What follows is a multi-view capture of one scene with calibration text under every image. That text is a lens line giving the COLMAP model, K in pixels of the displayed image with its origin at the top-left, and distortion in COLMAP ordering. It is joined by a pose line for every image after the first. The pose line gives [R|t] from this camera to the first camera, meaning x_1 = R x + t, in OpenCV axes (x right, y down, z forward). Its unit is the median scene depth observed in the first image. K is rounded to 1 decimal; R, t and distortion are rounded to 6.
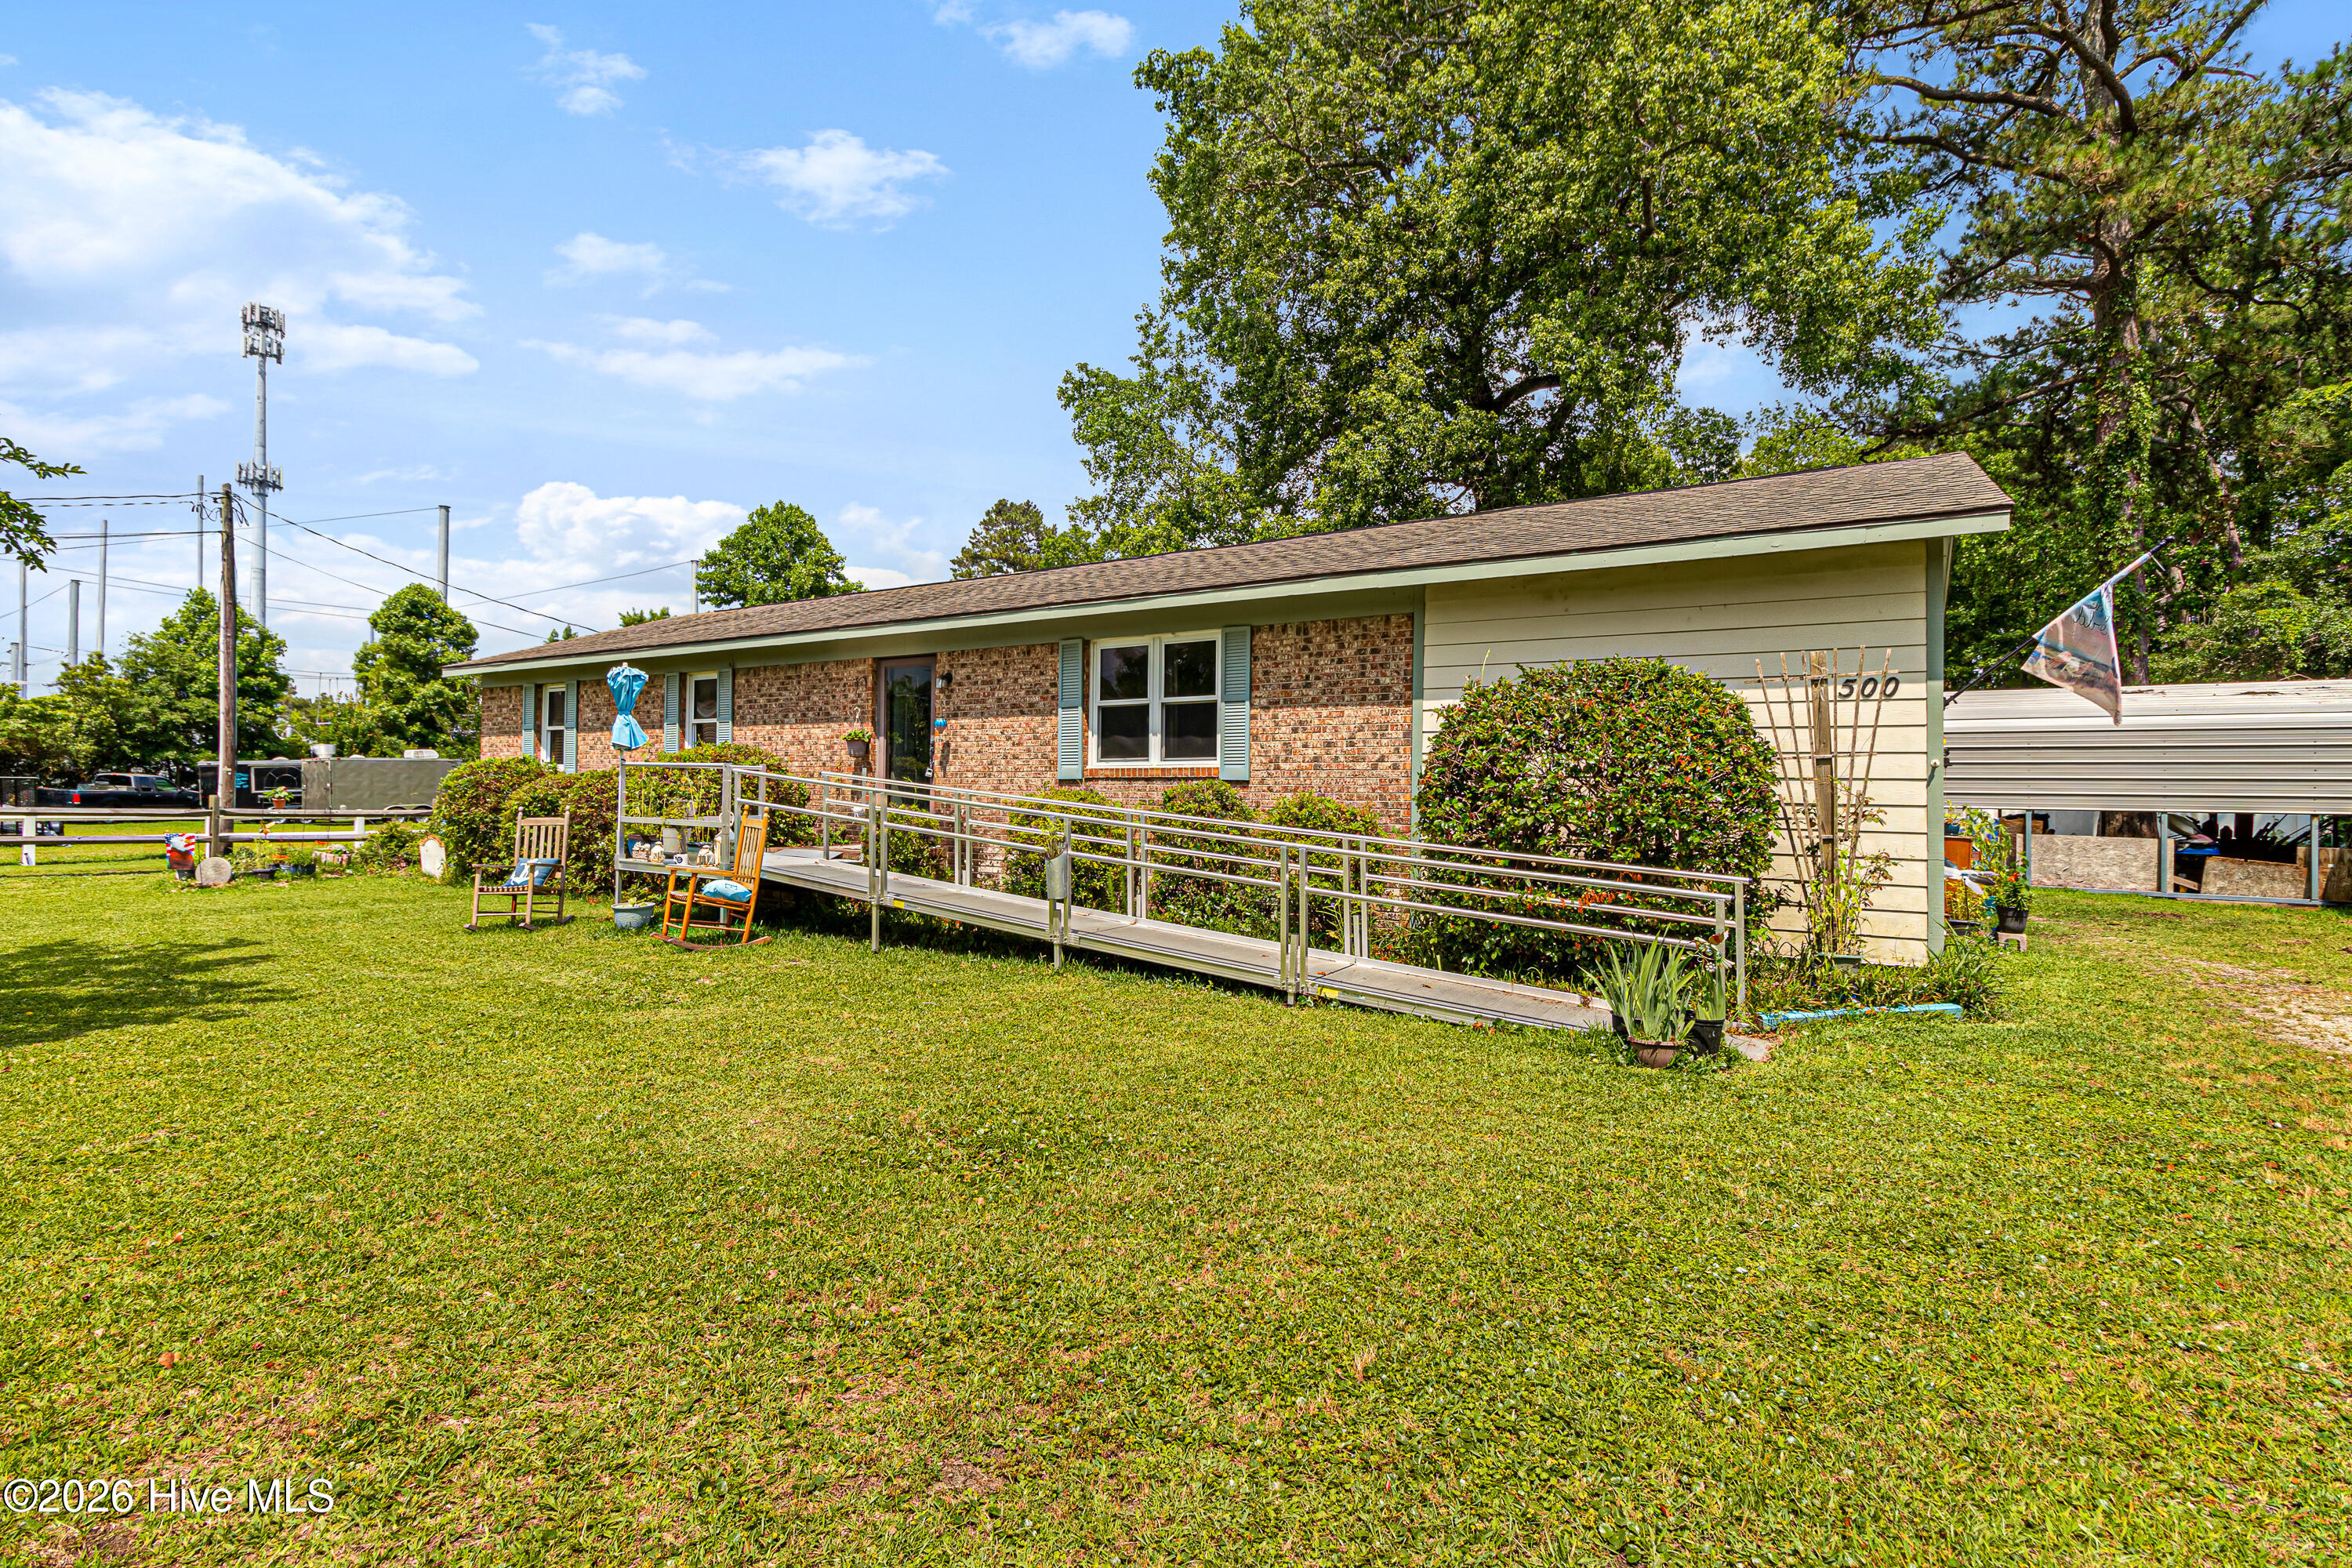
lens RADIAL K [[1097.1, 0, 1152.6], [0, 1097.1, 784.4], [0, 0, 1]] dist [0.005409, 0.000419]
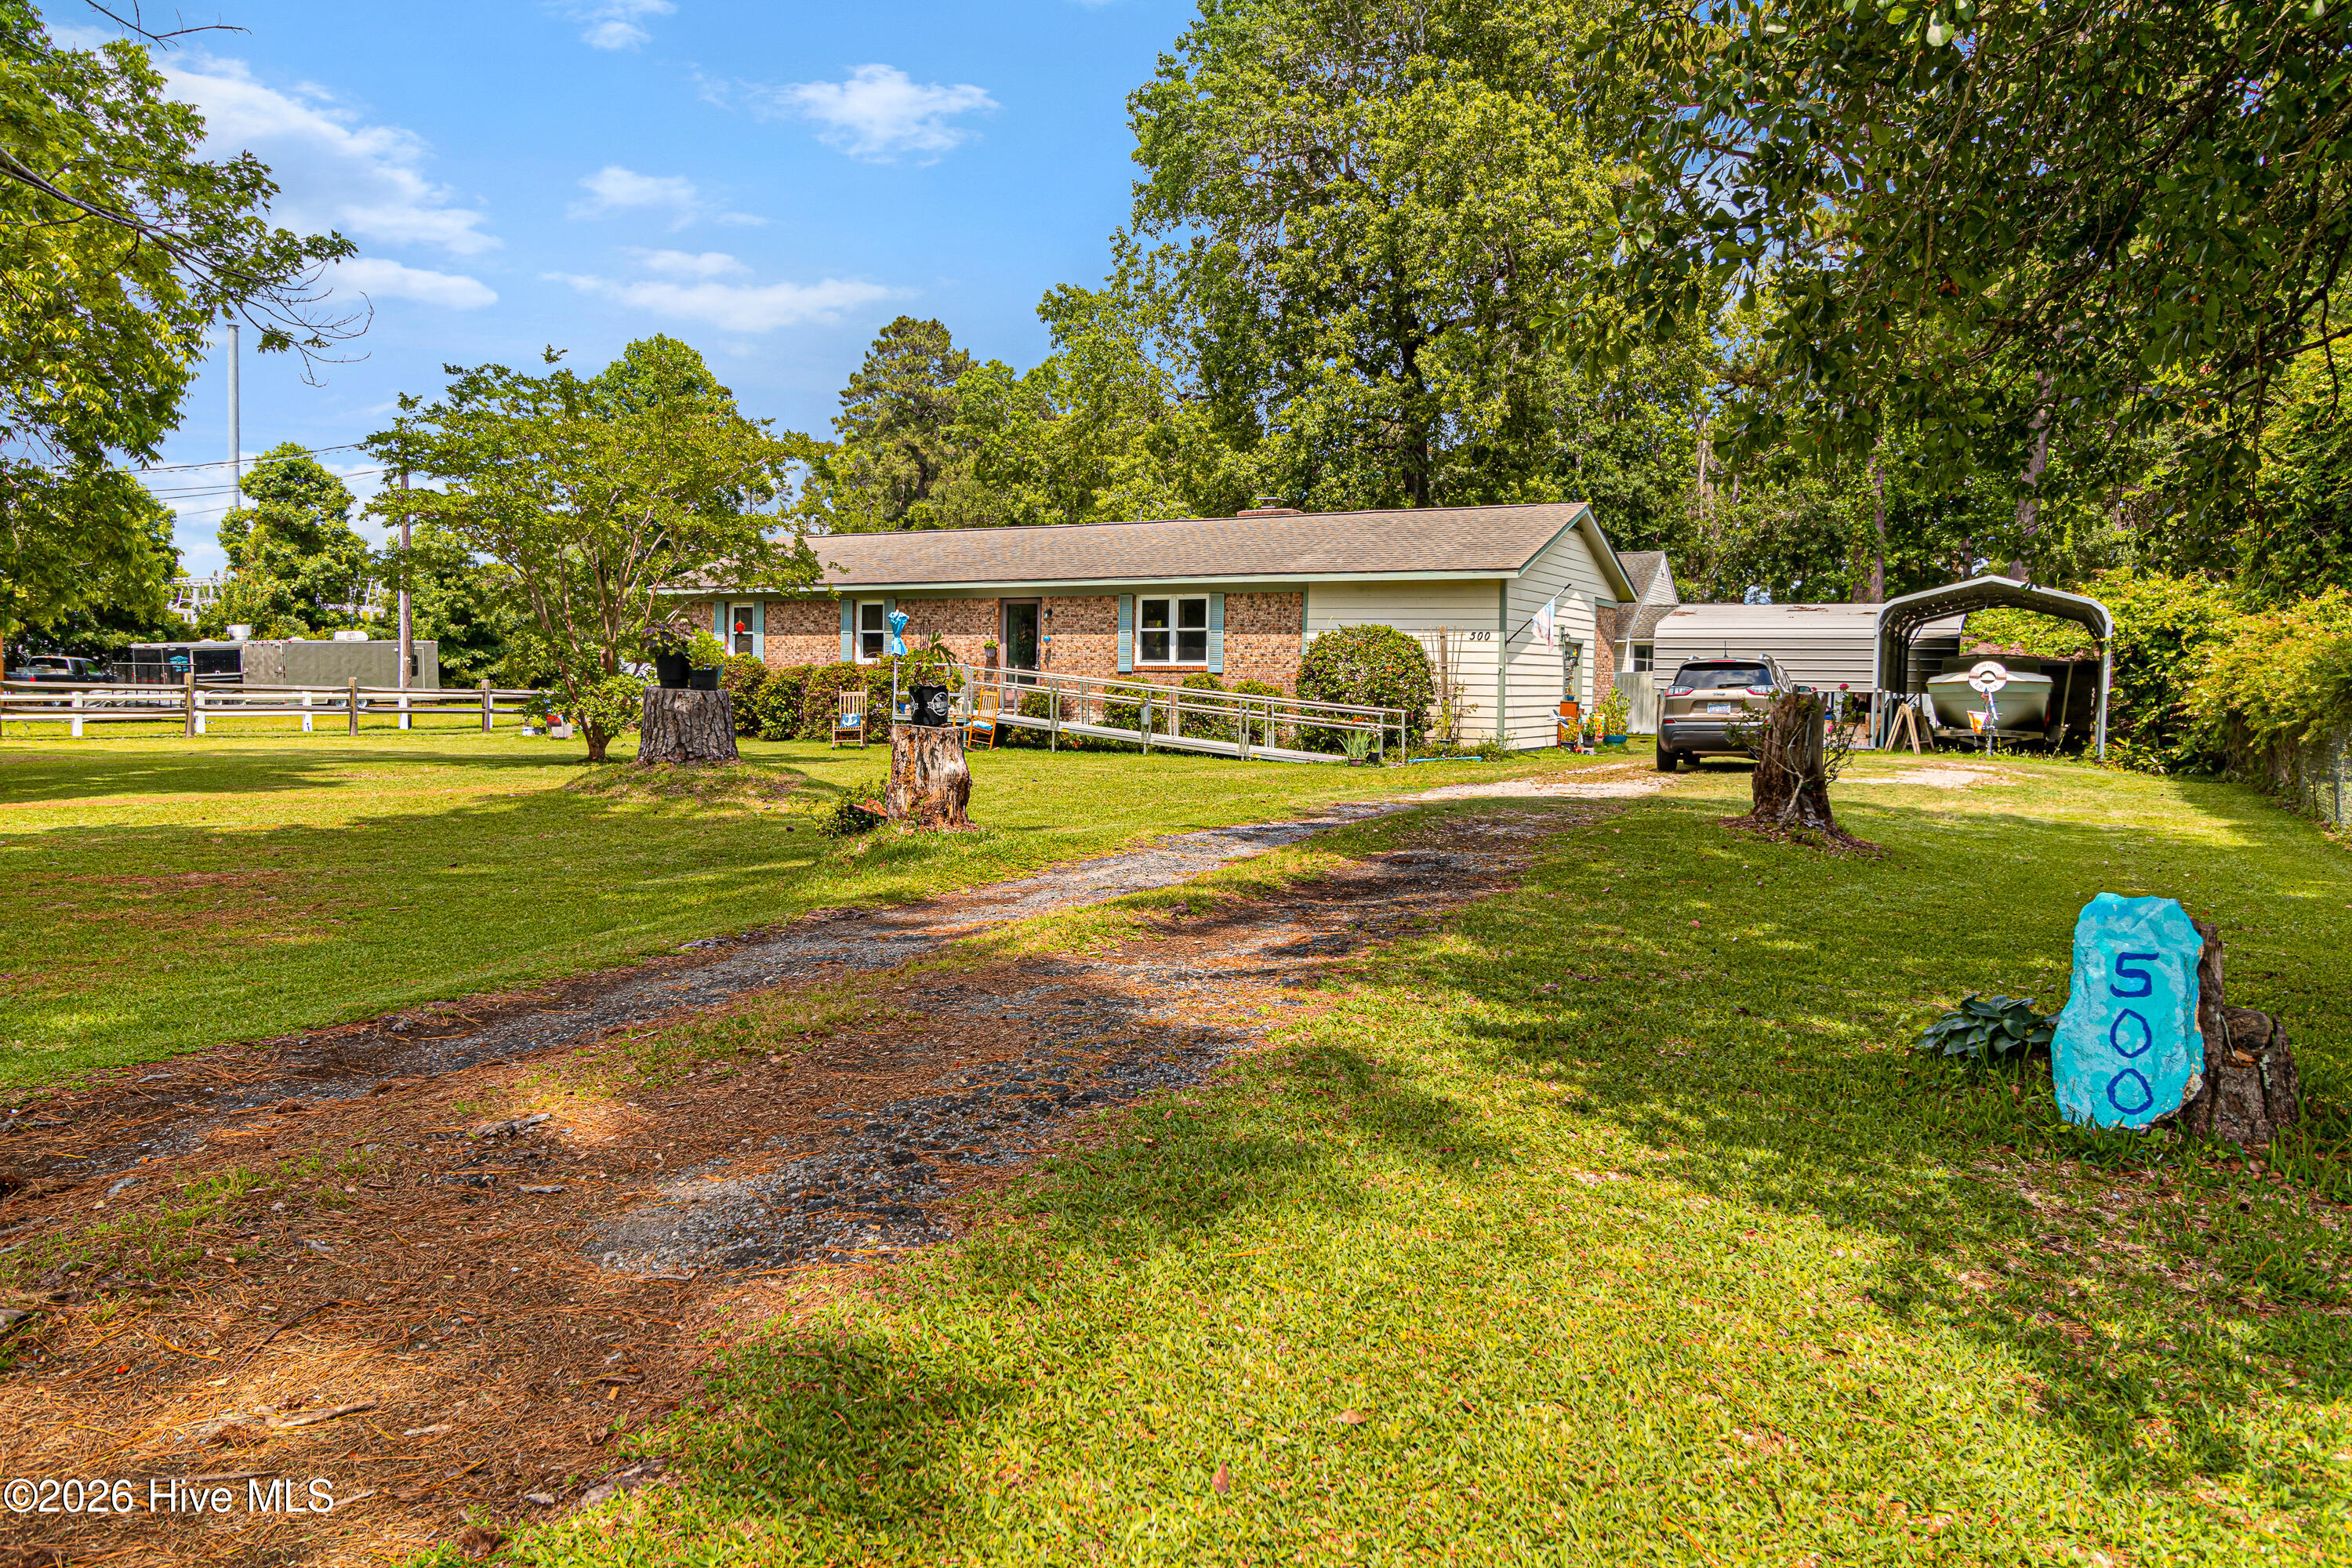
lens RADIAL K [[1674.5, 0, 1171.6], [0, 1674.5, 785.3], [0, 0, 1]] dist [0.015400, 0.002107]
pose [[0.997174, -0.003898, 0.075027, -0.190743], [-0.001576, 0.997348, 0.072757, -0.016041], [-0.075111, -0.072670, 0.994524, -1.648321]]
